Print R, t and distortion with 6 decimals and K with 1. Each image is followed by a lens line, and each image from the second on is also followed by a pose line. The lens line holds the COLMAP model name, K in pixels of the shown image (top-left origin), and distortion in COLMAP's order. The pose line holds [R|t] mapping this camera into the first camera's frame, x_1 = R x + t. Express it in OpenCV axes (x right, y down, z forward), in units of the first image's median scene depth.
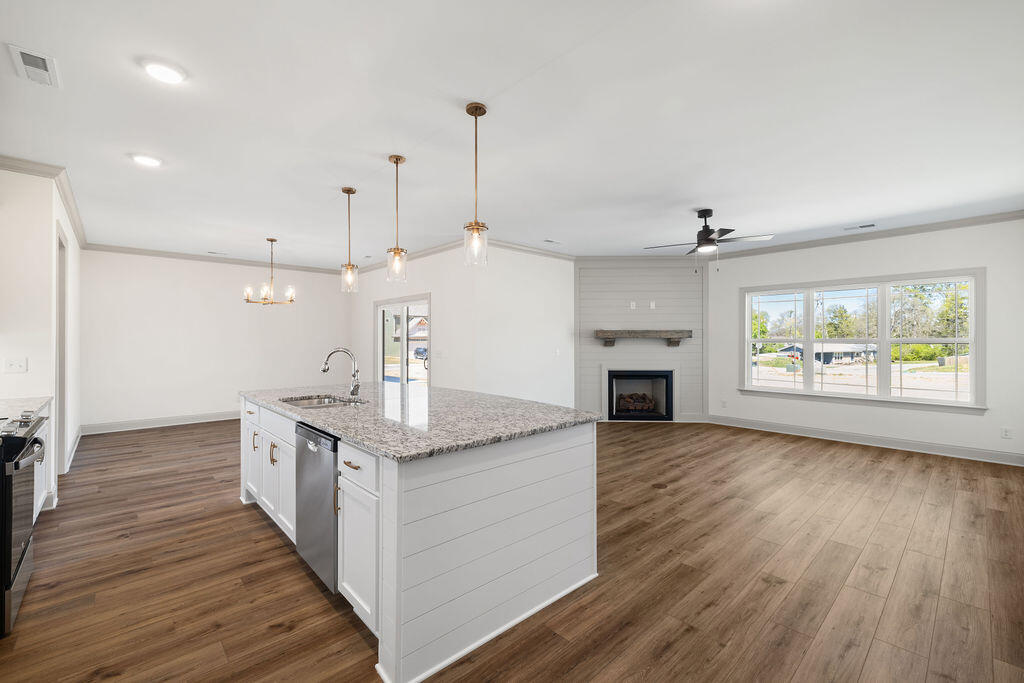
lens RADIAL K [[428.5, 0, 512.0], [0, 428.5, 337.8], [0, 0, 1]] dist [0.003129, 0.000025]
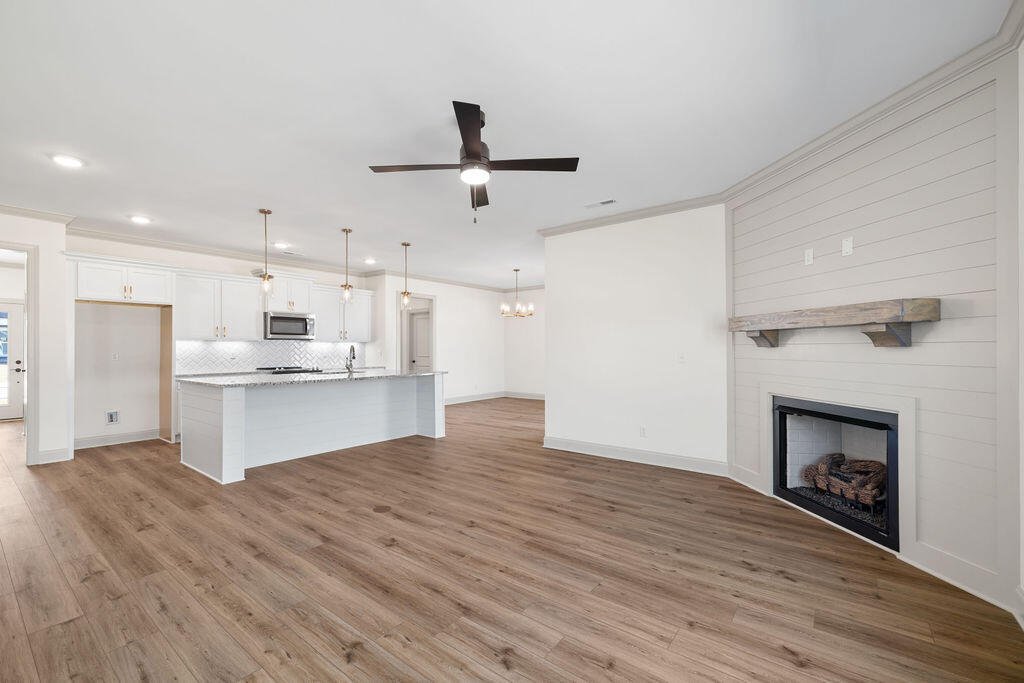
lens RADIAL K [[434.8, 0, 513.1], [0, 434.8, 347.5], [0, 0, 1]] dist [-0.001298, -0.000212]
pose [[0.171446, -0.001697, -0.985192, 1.059775], [0.007972, 0.999968, -0.000335, 0.027290], [0.985161, -0.007796, 0.171454, 0.957388]]
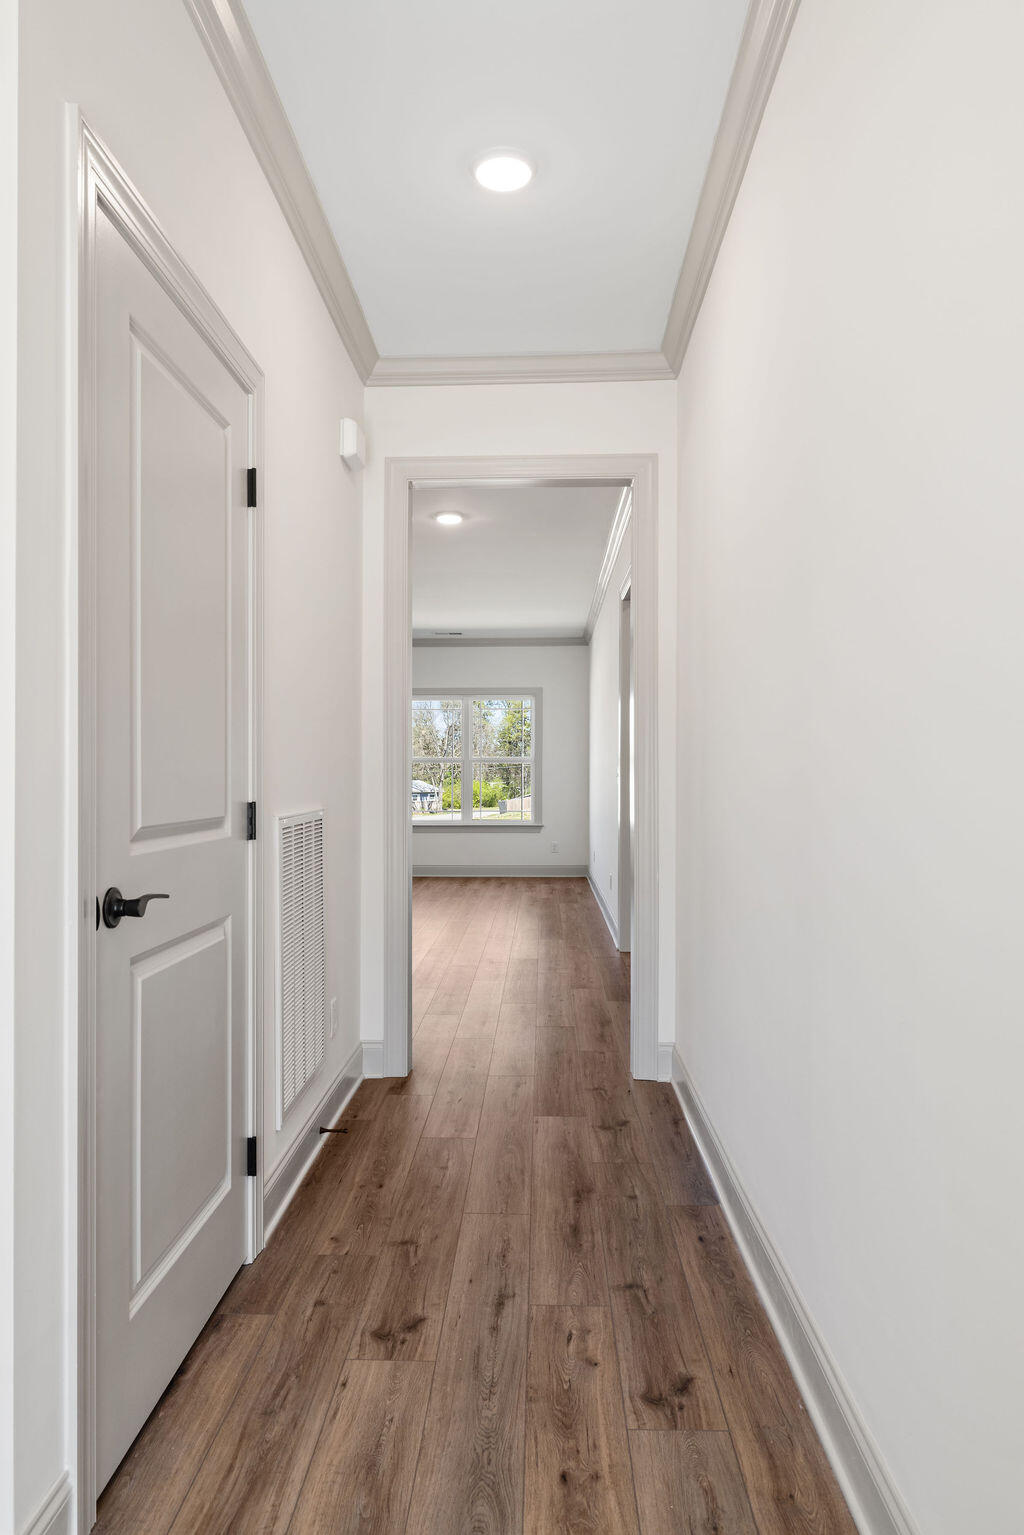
lens RADIAL K [[960.7, 0, 512.0], [0, 960.7, 767.5], [0, 0, 1]] dist [0.000110, -0.000009]
pose [[0.700374, 0.000610, 0.713776, -0.577124], [0.002234, 0.999993, -0.003047, 0.032973], [-0.713772, 0.003728, 0.700368, -0.549504]]
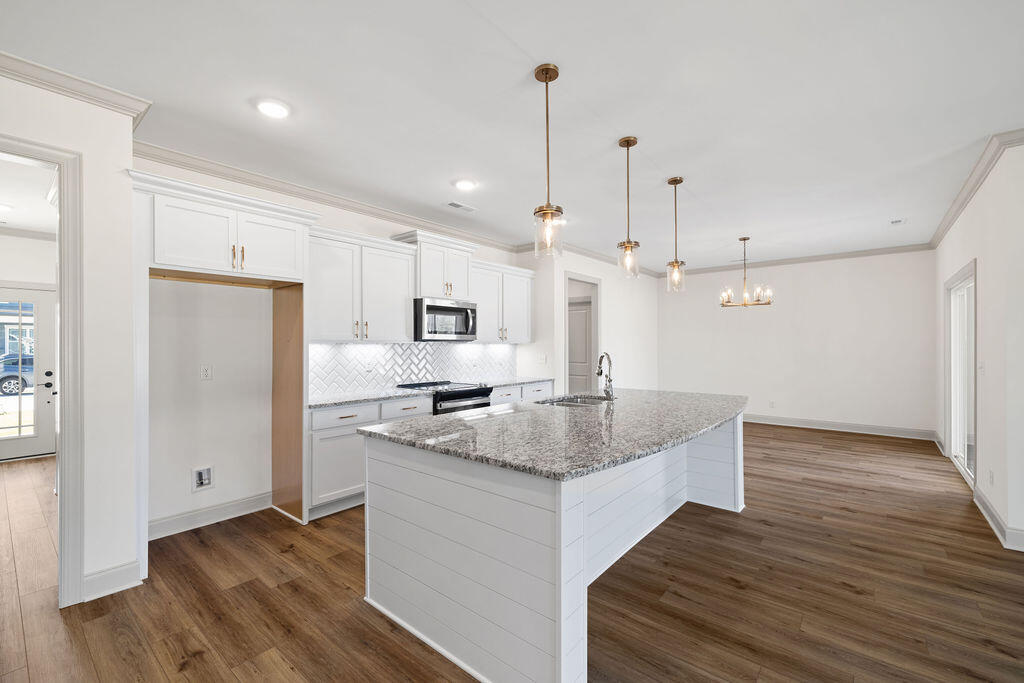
lens RADIAL K [[435.3, 0, 509.8], [0, 435.3, 344.5], [0, 0, 1]] dist [0.001745, 0.000061]
pose [[0.129962, -0.001778, -0.991517, 0.422930], [0.008840, 0.999961, -0.000634, 0.002103], [0.991480, -0.008683, 0.129973, 0.454131]]
